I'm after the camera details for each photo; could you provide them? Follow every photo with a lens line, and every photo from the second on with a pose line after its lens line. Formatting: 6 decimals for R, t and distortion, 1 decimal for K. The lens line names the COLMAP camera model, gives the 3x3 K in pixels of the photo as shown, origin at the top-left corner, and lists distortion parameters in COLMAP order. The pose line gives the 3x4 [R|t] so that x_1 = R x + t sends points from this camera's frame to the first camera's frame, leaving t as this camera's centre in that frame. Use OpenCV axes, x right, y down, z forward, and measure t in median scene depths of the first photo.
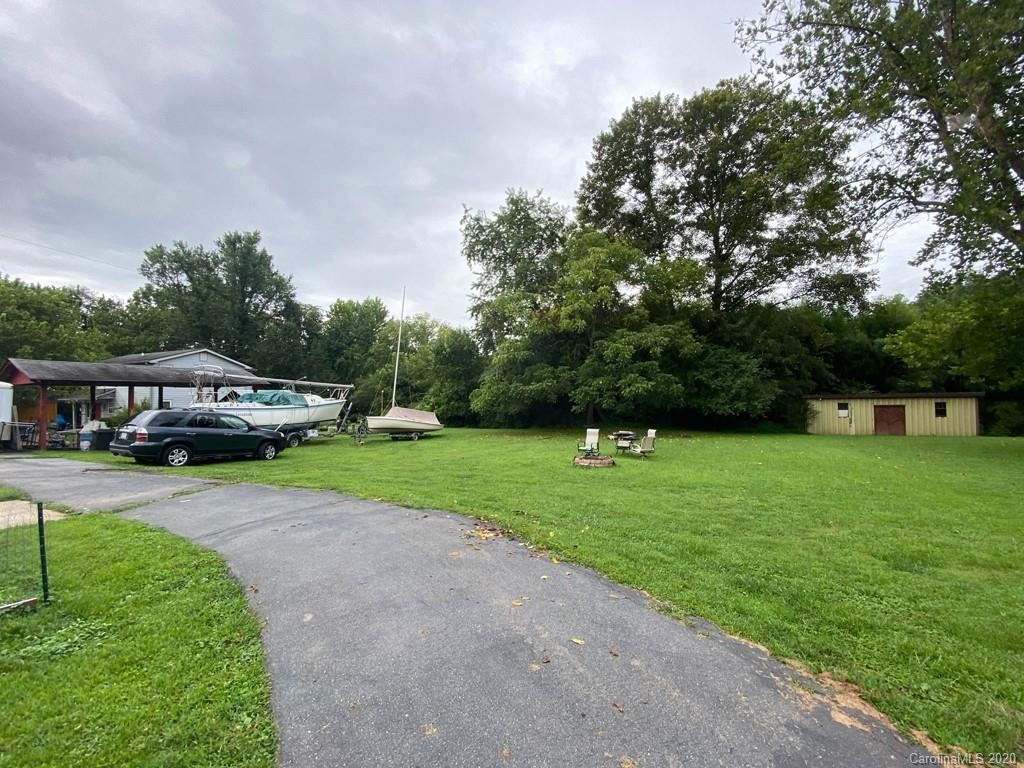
lens RADIAL K [[414.1, 0, 511.0], [0, 414.1, 384.9], [0, 0, 1]] dist [0.033509, -0.026757]
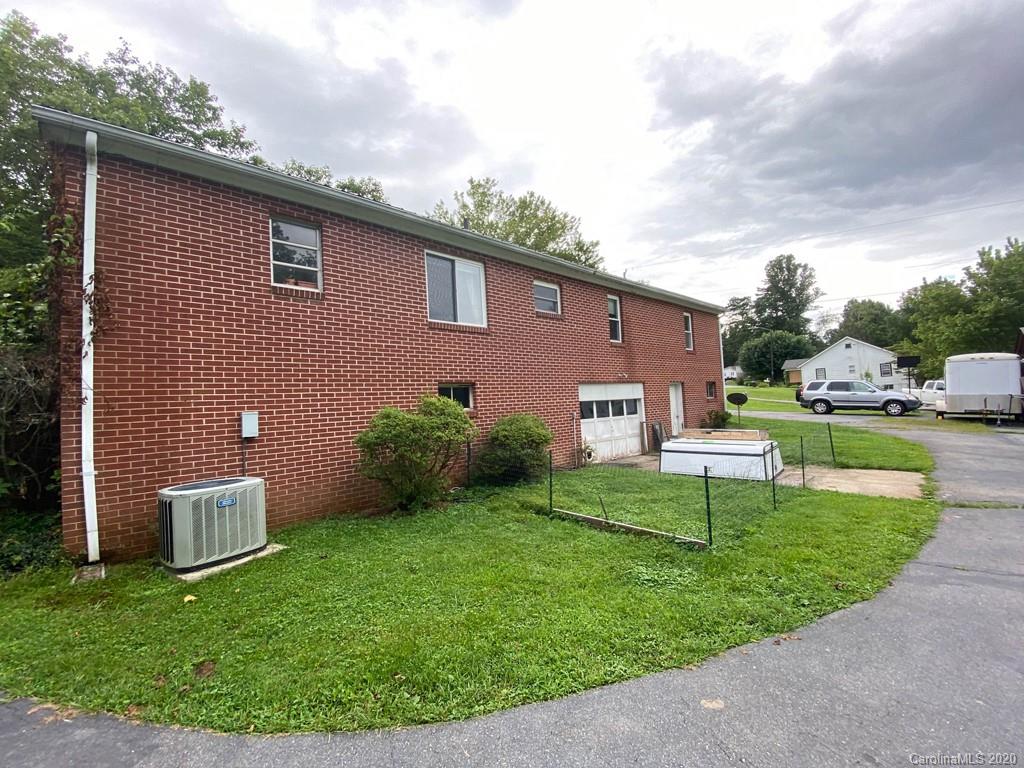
lens RADIAL K [[413.8, 0, 516.9], [0, 413.8, 386.5], [0, 0, 1]] dist [0.012070, -0.017487]
pose [[-0.320566, -0.006905, -0.947201, 0.035175], [0.082490, 0.995971, -0.035178, 0.006554], [0.943628, -0.089411, -0.318705, 0.137717]]
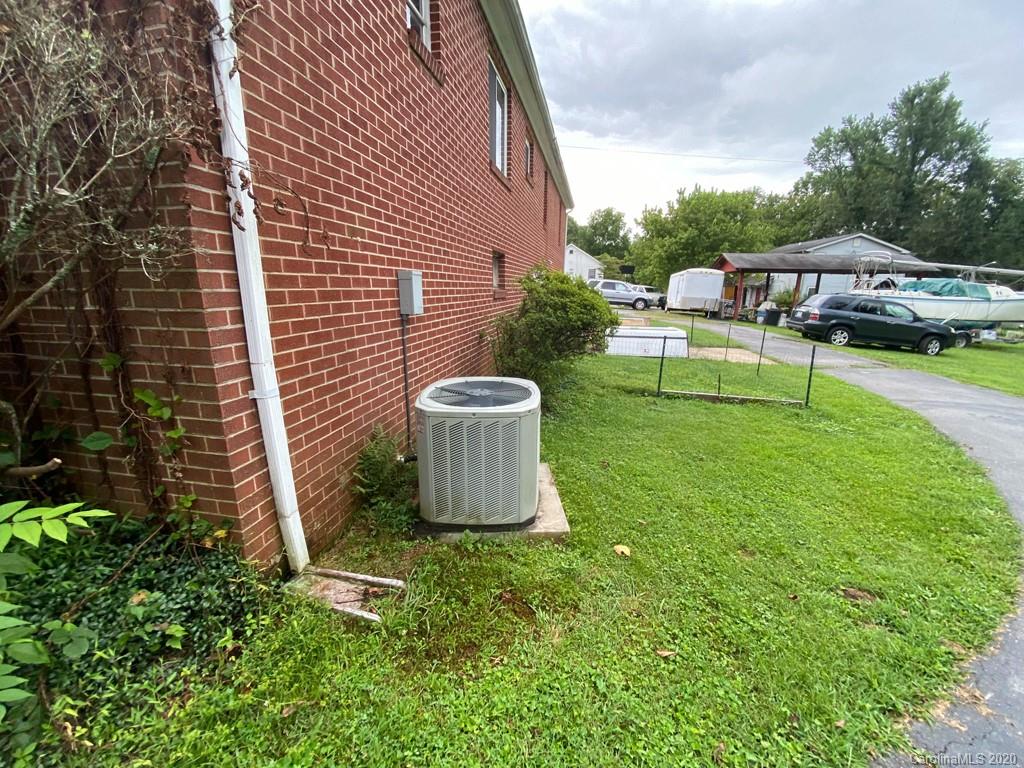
lens RADIAL K [[413.8, 0, 516.9], [0, 413.8, 386.5], [0, 0, 1]] dist [0.012070, -0.017487]
pose [[0.290980, 0.246922, -0.924316, 0.007365], [0.007239, 0.965525, 0.260209, 0.001881], [0.956702, -0.082407, 0.279161, -0.088575]]
